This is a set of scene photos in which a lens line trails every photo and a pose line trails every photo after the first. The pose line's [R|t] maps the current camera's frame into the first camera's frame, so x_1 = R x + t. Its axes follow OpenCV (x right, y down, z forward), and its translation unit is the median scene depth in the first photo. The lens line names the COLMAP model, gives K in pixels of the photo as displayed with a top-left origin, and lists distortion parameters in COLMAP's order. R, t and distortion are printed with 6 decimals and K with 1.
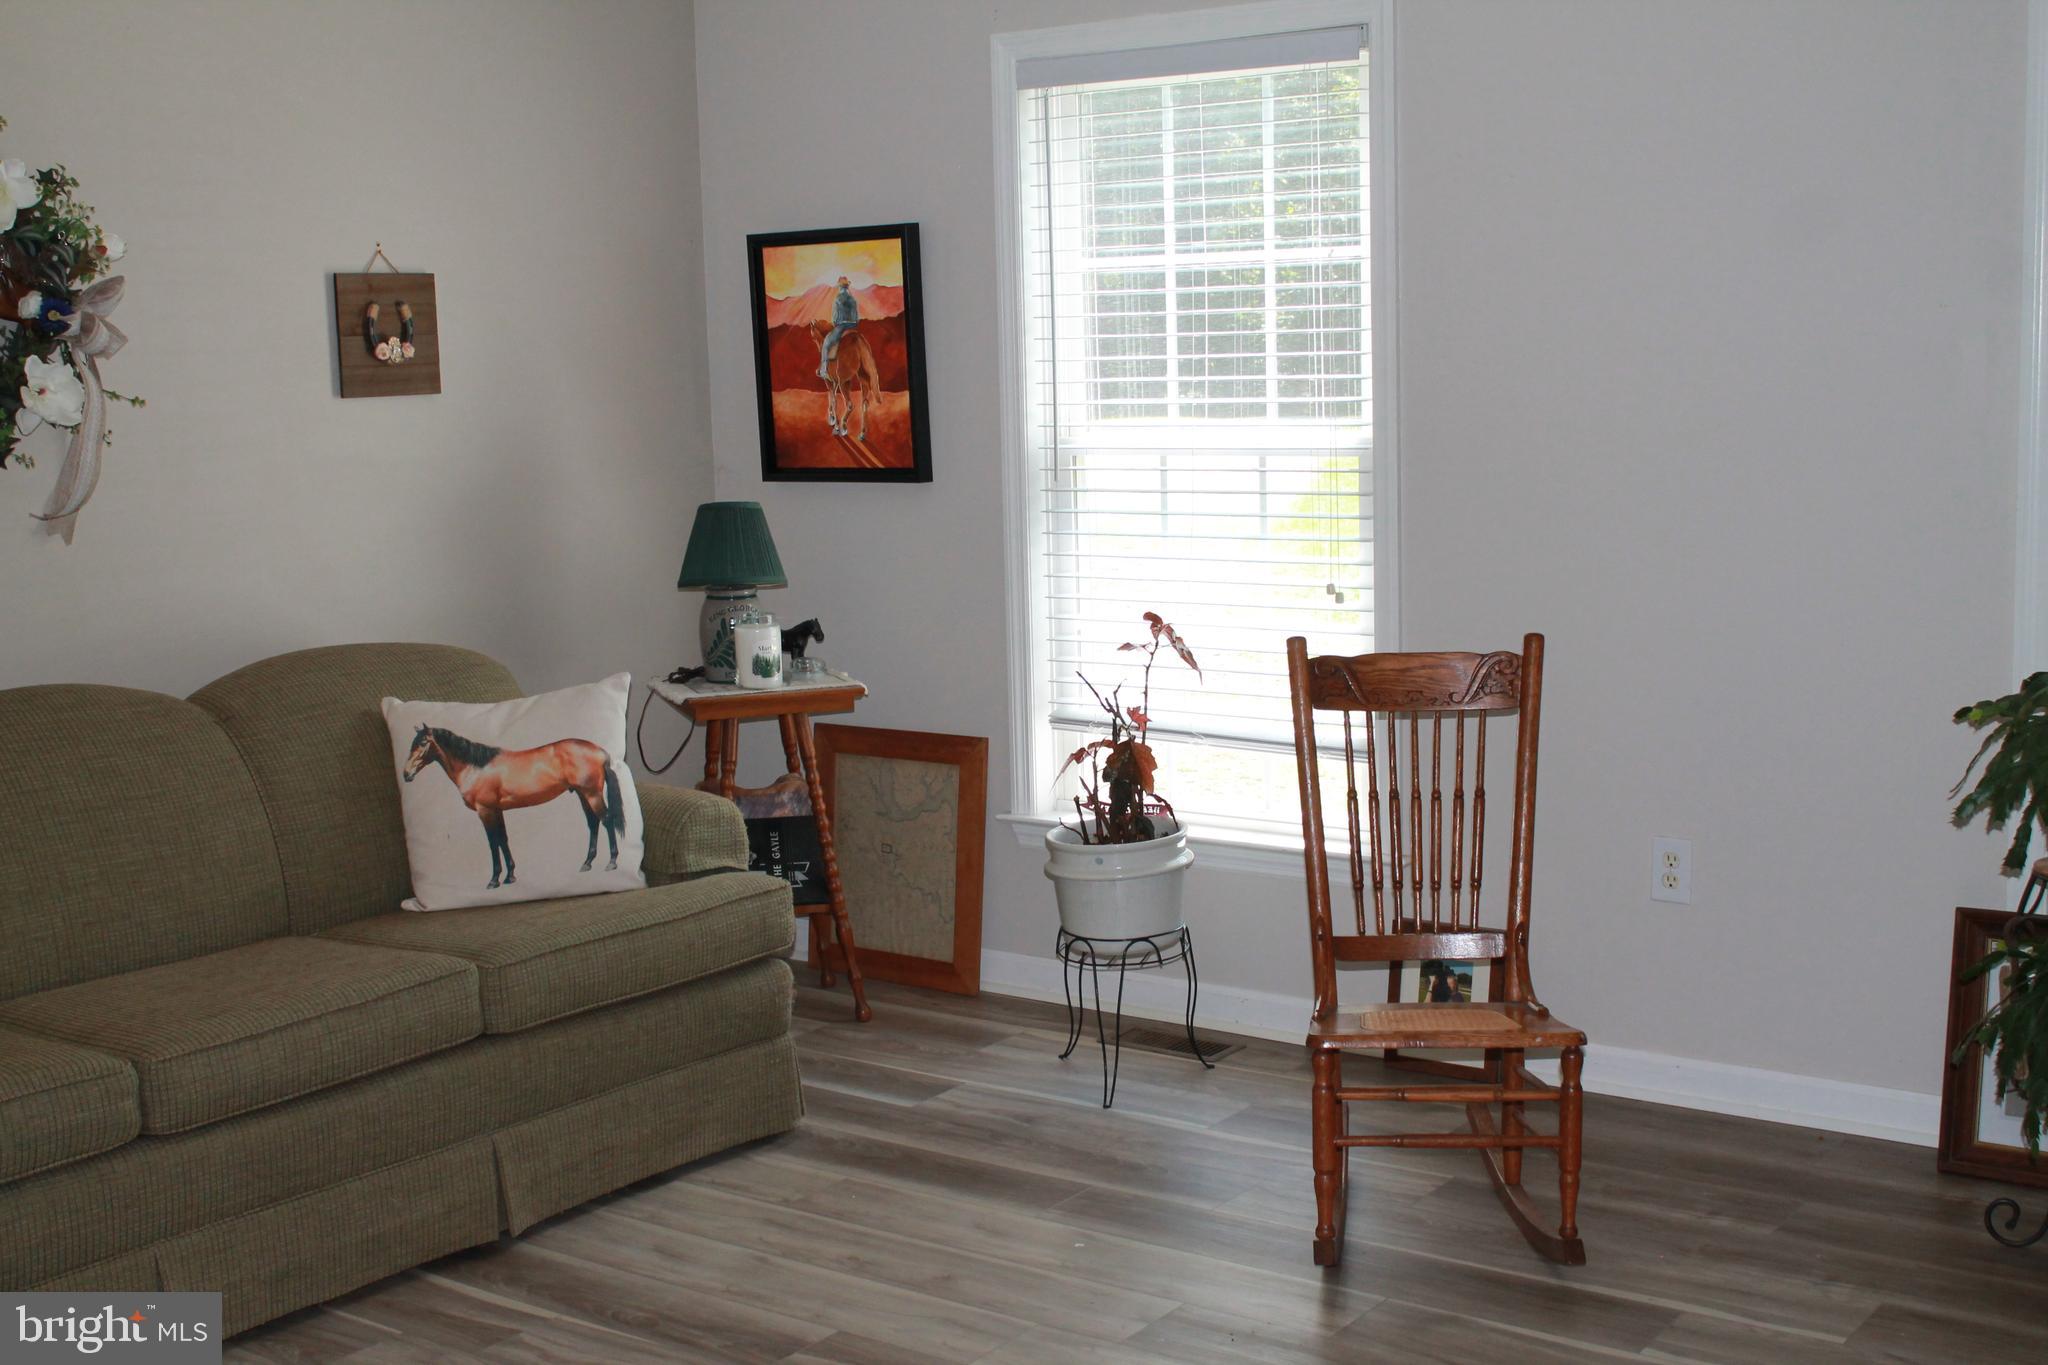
lens RADIAL K [[2482.3, 0, 1027.4], [0, 2482.3, 686.6], [0, 0, 1]] dist [-0.029568, 0.000000]
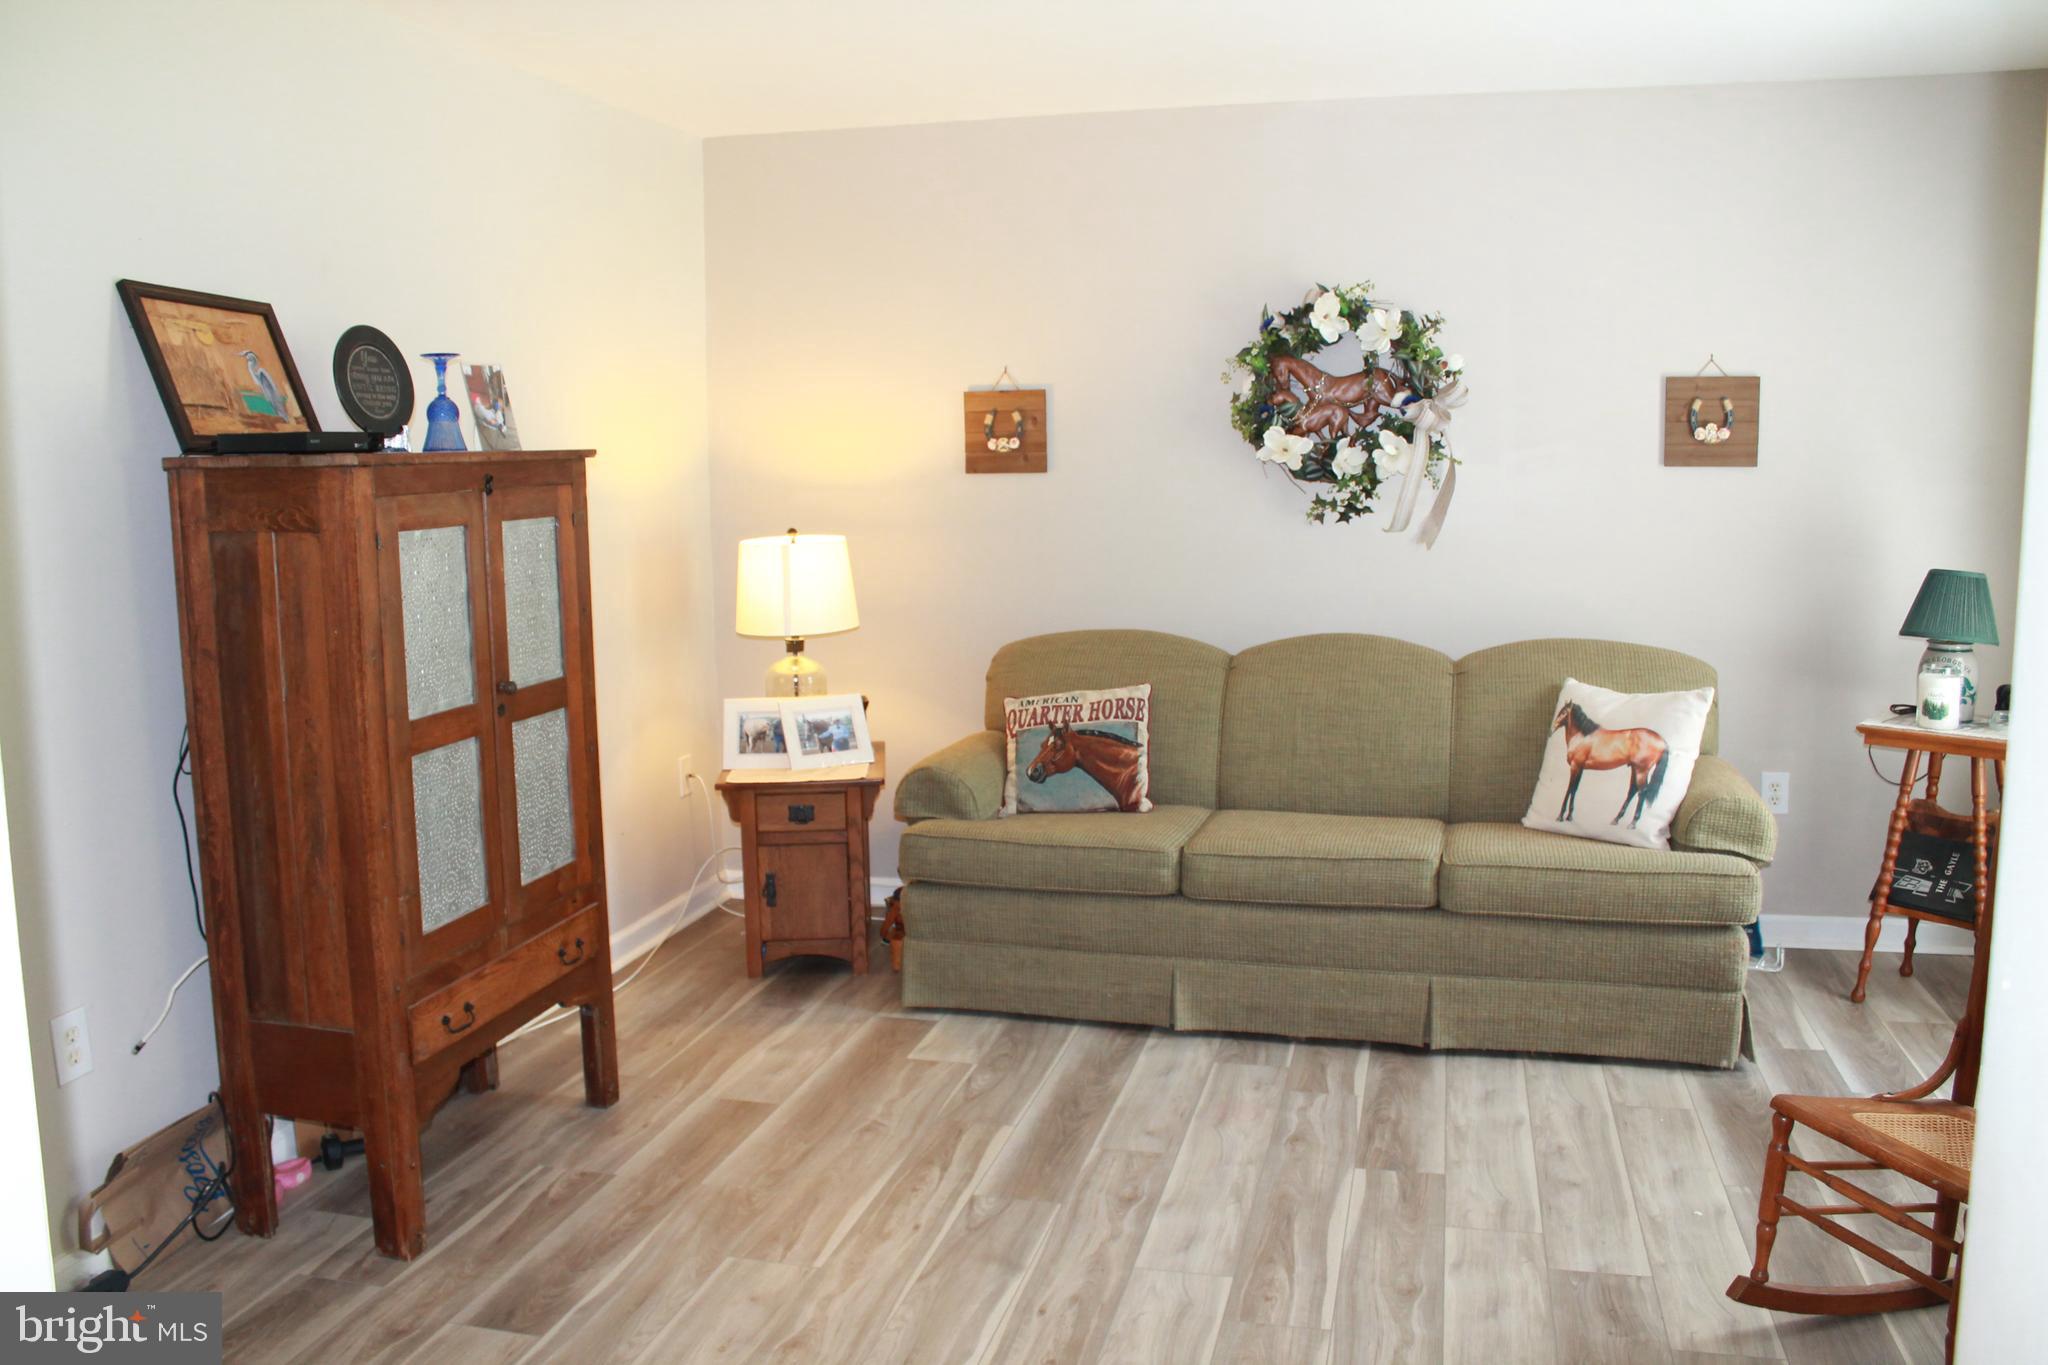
lens RADIAL K [[1721.1, 0, 1027.4], [0, 1721.1, 691.1], [0, 0, 1]] dist [-0.106940, 0.006041]
pose [[0.396620, 0.155493, -0.904718, 0.513126], [-0.128864, 0.985222, 0.112836, -0.059441], [0.908893, 0.071833, 0.410796, 0.327390]]
